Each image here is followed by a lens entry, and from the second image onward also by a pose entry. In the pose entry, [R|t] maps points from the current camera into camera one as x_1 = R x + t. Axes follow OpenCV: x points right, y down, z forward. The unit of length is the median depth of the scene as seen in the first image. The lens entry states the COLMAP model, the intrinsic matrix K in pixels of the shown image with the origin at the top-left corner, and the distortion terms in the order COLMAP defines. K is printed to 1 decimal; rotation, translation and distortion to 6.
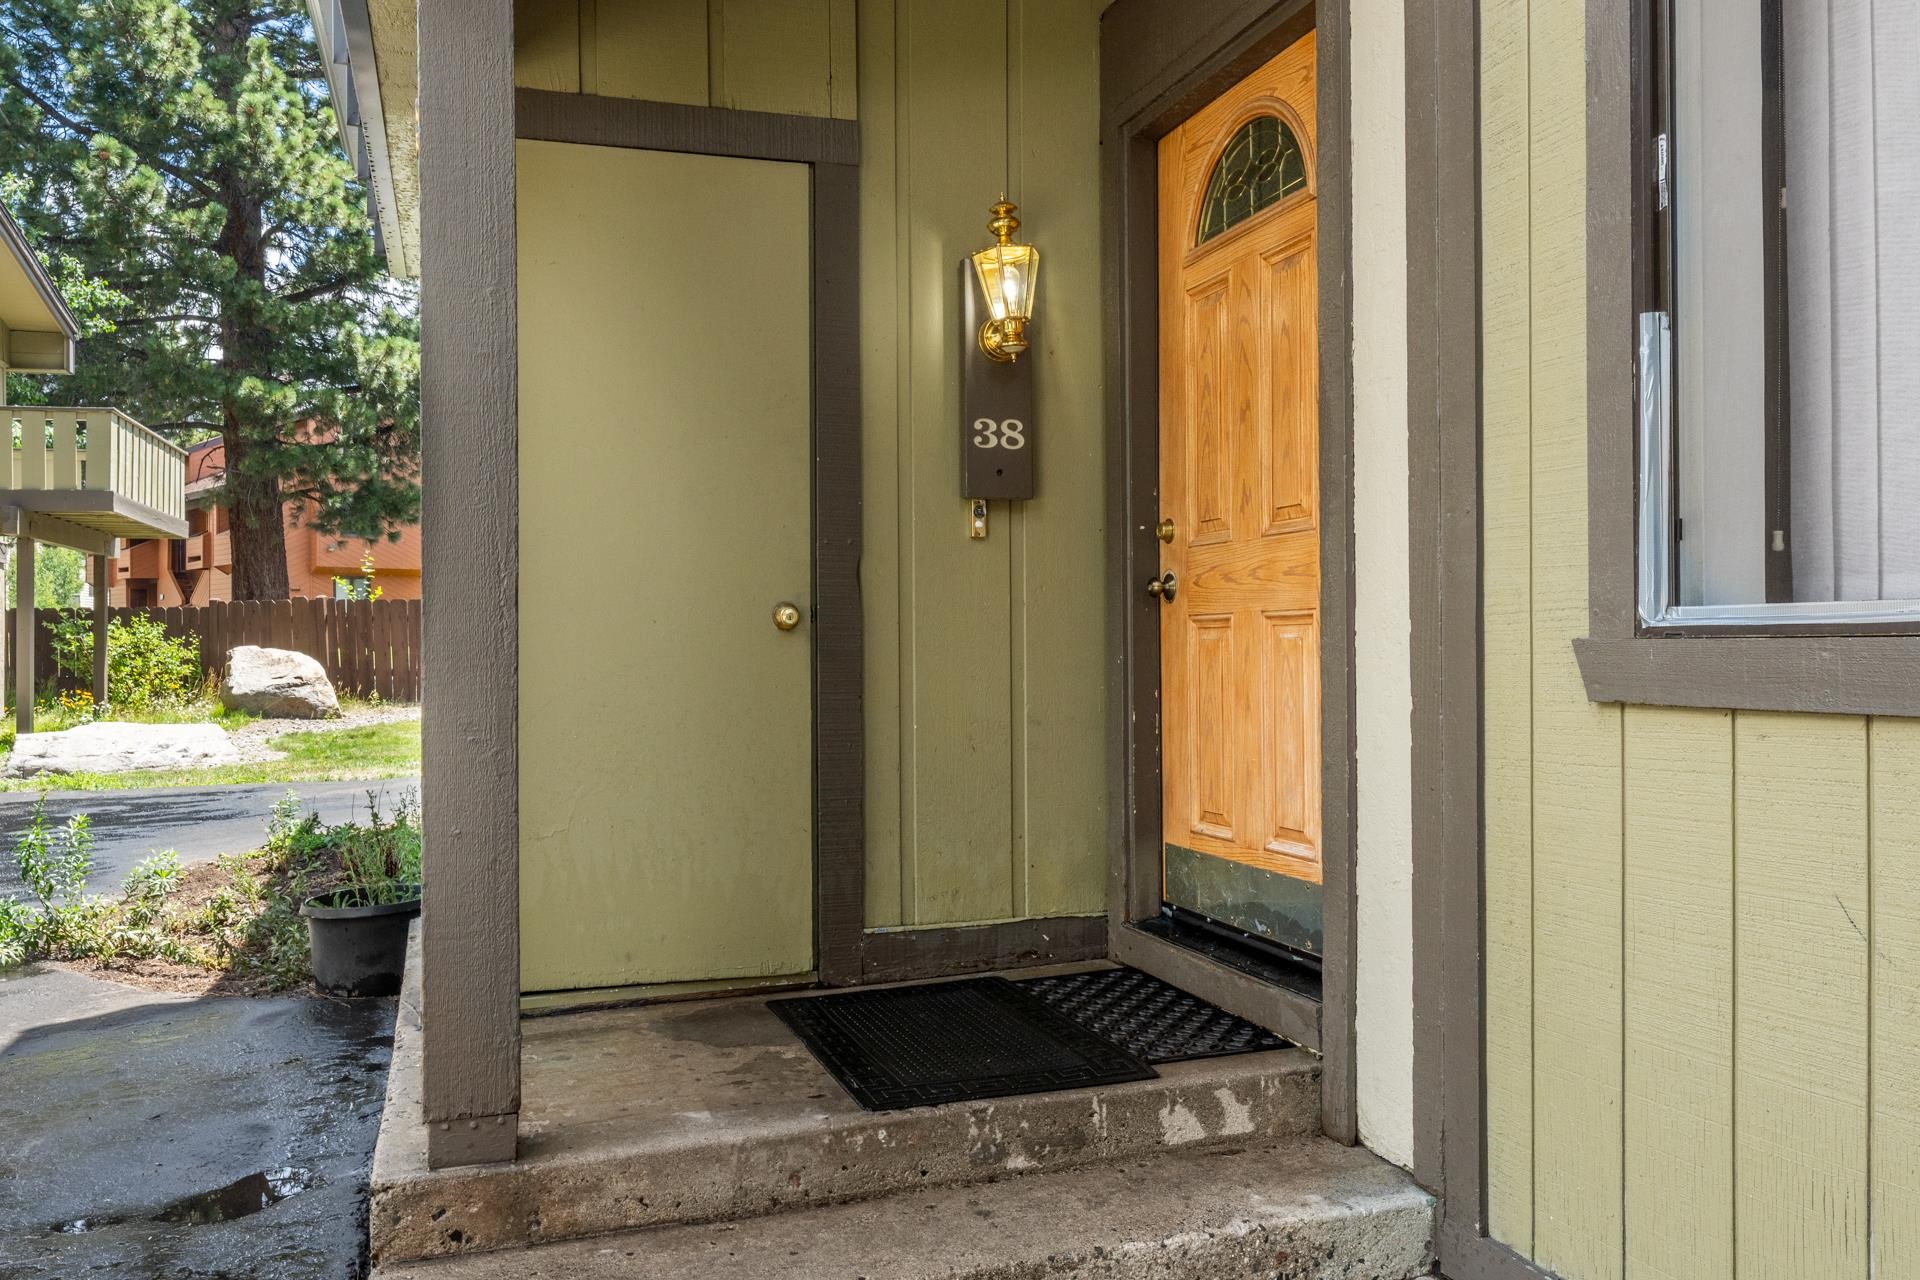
lens RADIAL K [[1525.0, 0, 962.6], [0, 1525.0, 641.5], [0, 0, 1]] dist [0.005276, -0.015958]
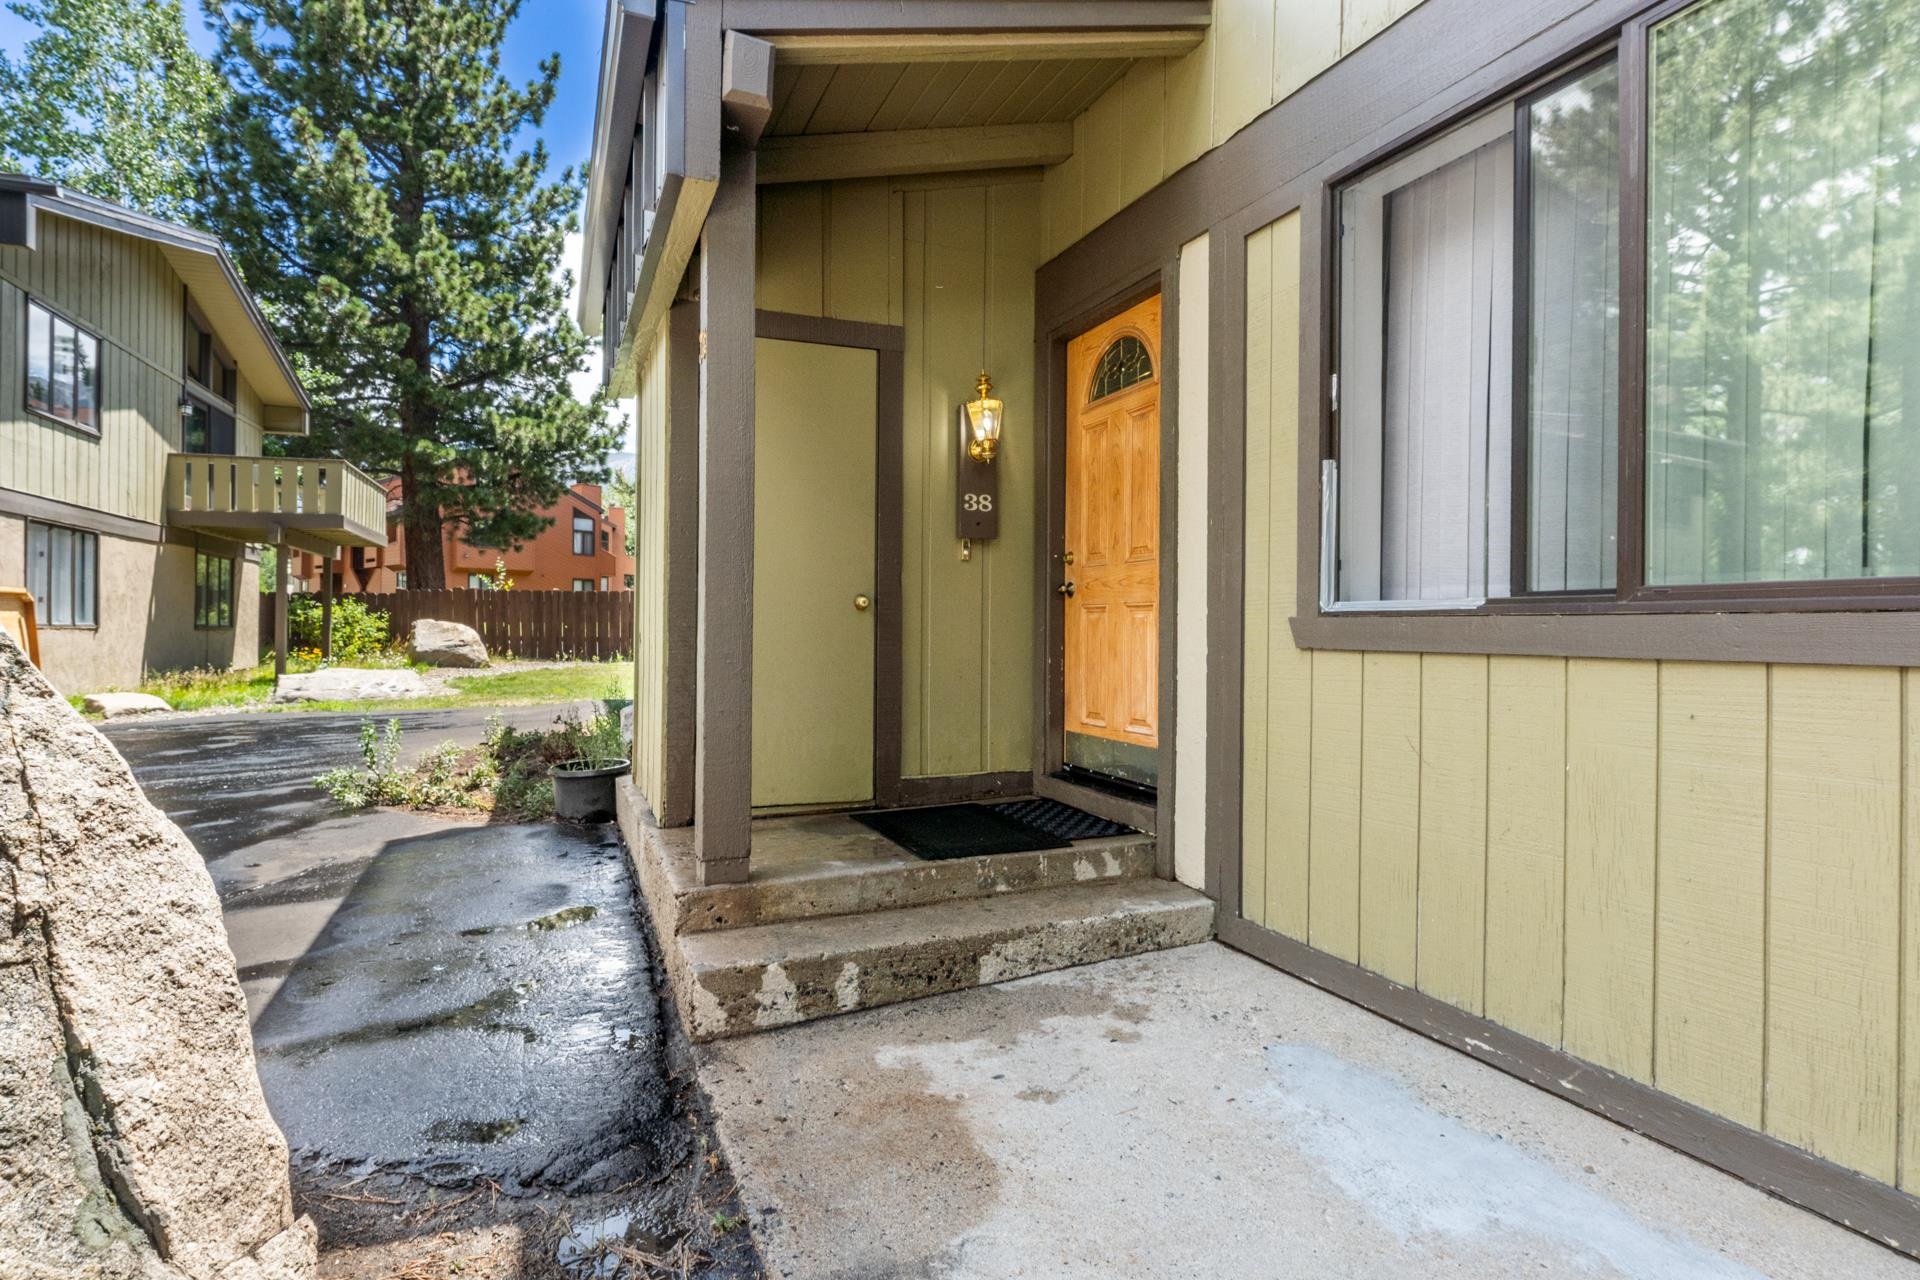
lens RADIAL K [[1021.1, 0, 960.2], [0, 1021.1, 629.2], [0, 0, 1]] dist [-0.004415, -0.001346]
pose [[0.996978, 0.013776, 0.076448, -0.090092], [-0.014046, 0.999897, 0.003003, 0.010416], [-0.076399, -0.004068, 0.997069, -0.207240]]
